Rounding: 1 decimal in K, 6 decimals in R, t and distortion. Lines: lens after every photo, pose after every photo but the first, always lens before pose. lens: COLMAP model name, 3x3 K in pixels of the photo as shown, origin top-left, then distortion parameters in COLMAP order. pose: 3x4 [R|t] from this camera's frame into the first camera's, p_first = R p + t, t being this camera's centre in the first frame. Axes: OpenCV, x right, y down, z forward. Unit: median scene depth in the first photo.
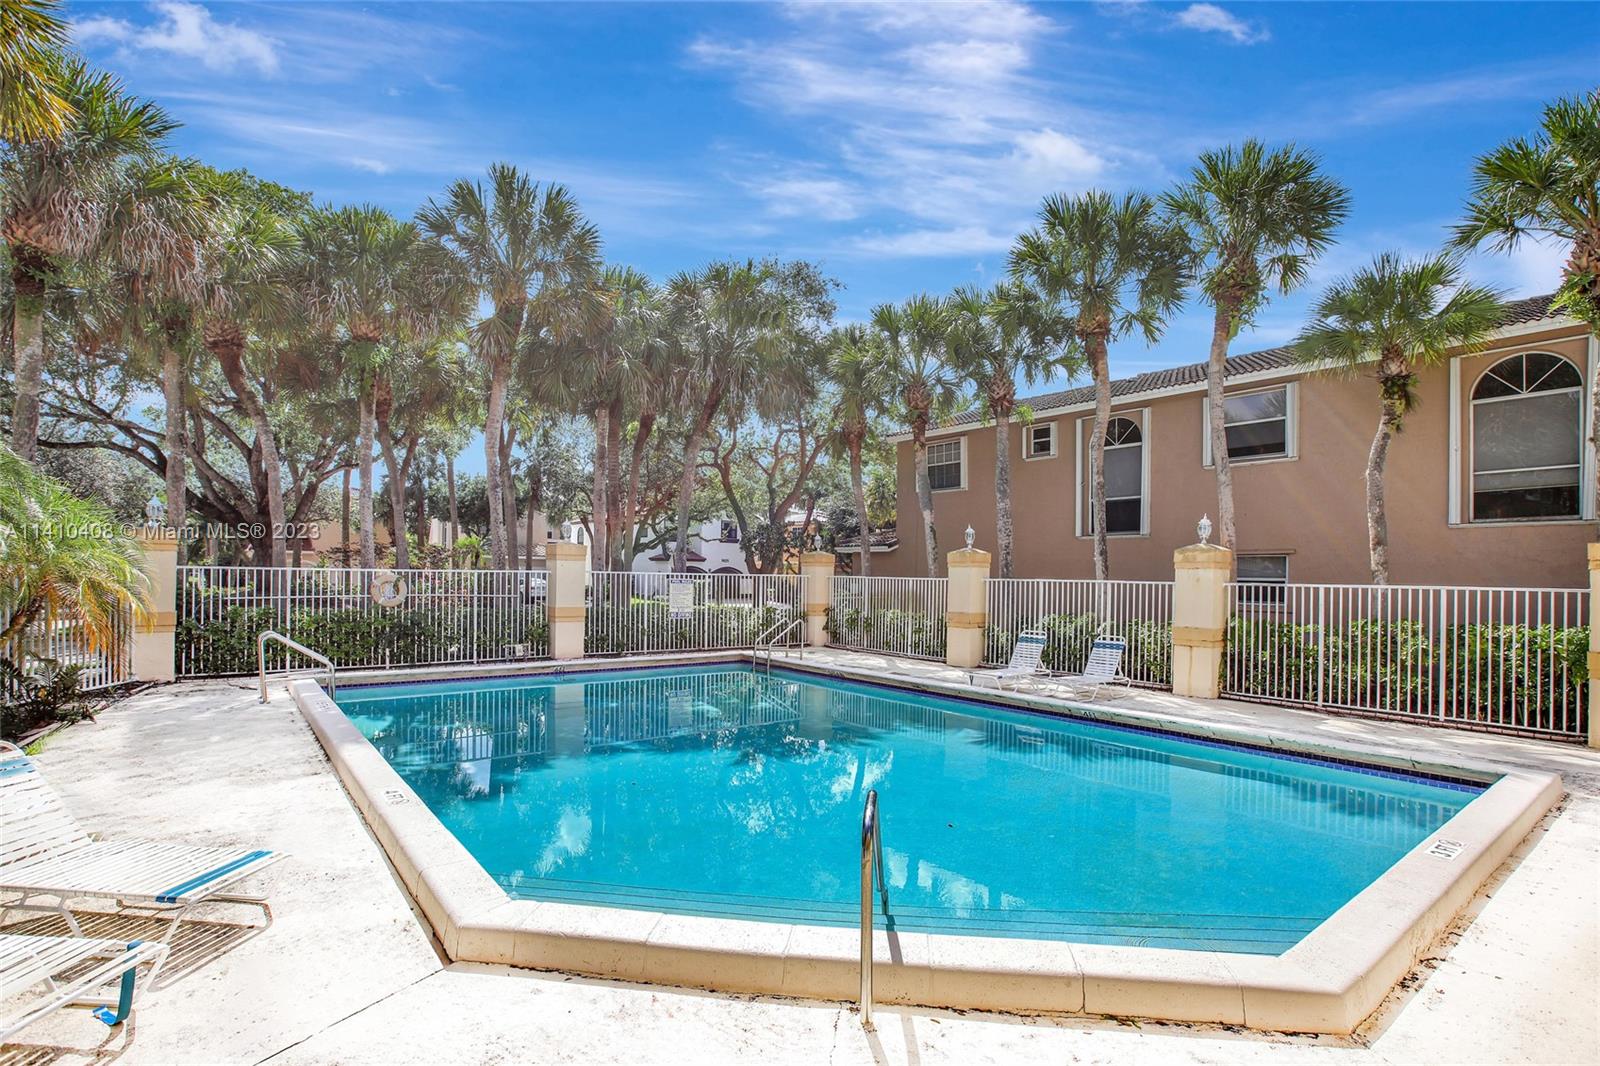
lens RADIAL K [[743.4, 0, 792.4], [0, 743.4, 561.1], [0, 0, 1]] dist [-0.054456, 0.023781]
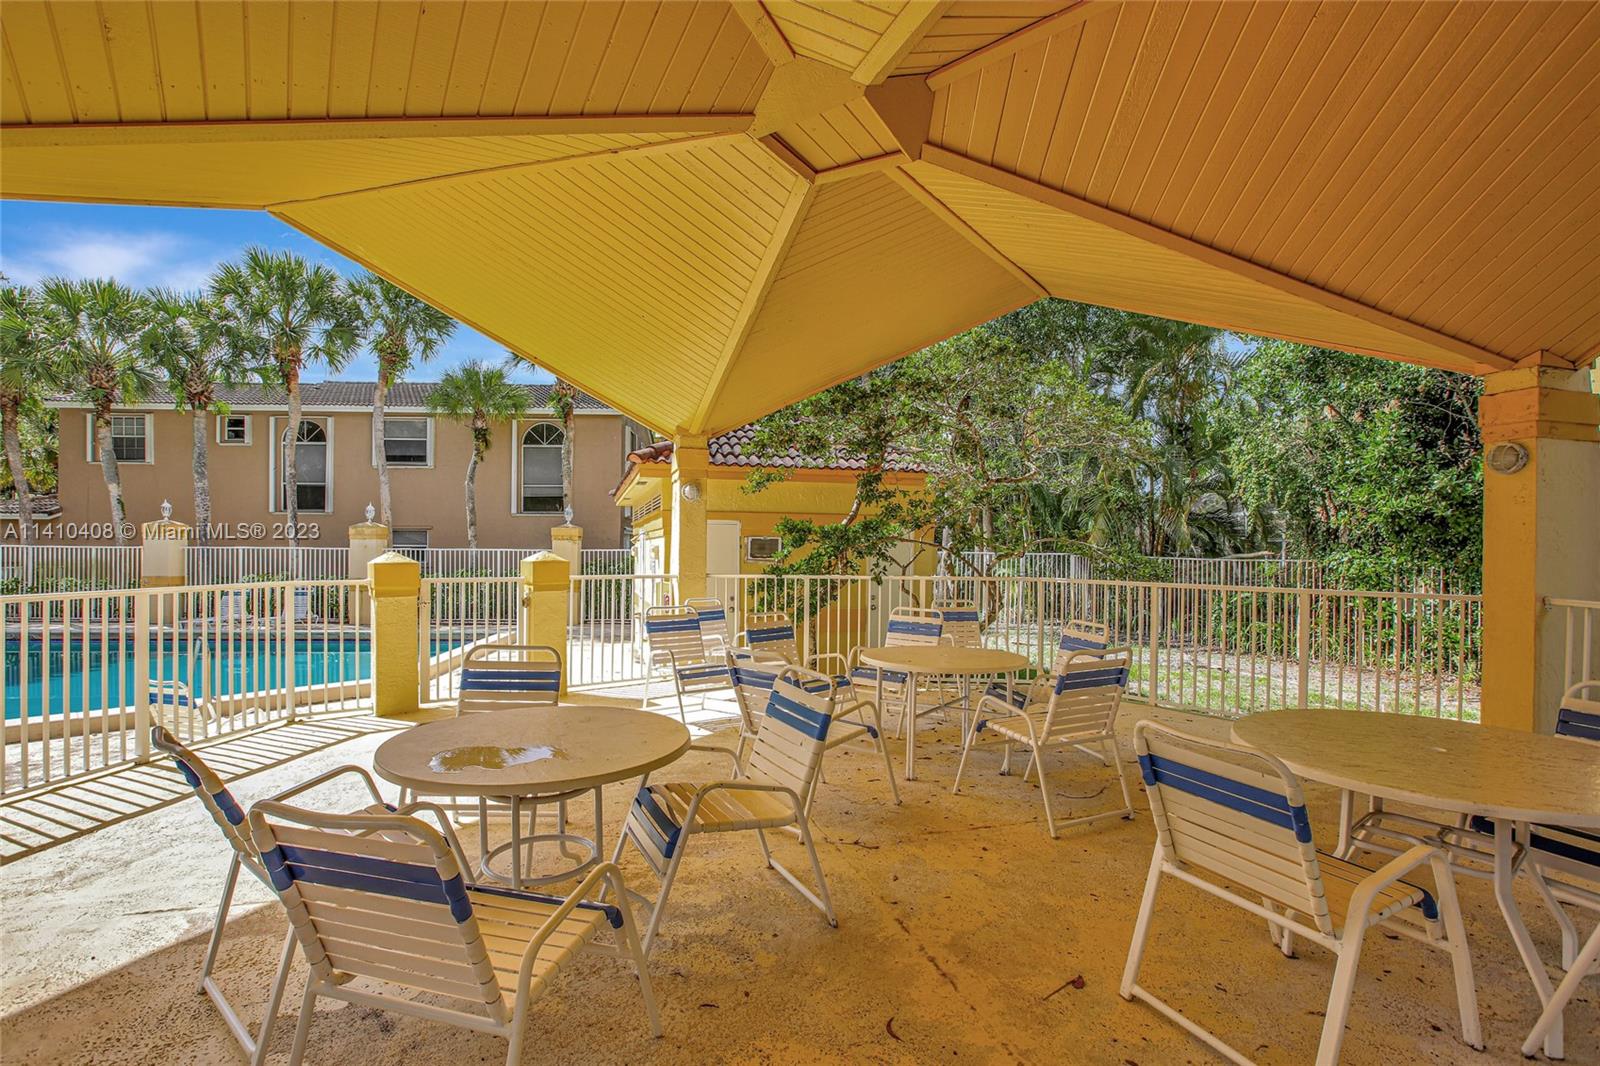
lens RADIAL K [[743.4, 0, 792.4], [0, 743.4, 561.1], [0, 0, 1]] dist [-0.054456, 0.023781]
pose [[0.534593, -0.025185, 0.844734, -0.203764], [-0.013823, 0.999162, 0.038537, -0.011807], [-0.844996, -0.032278, 0.533797, -0.447483]]
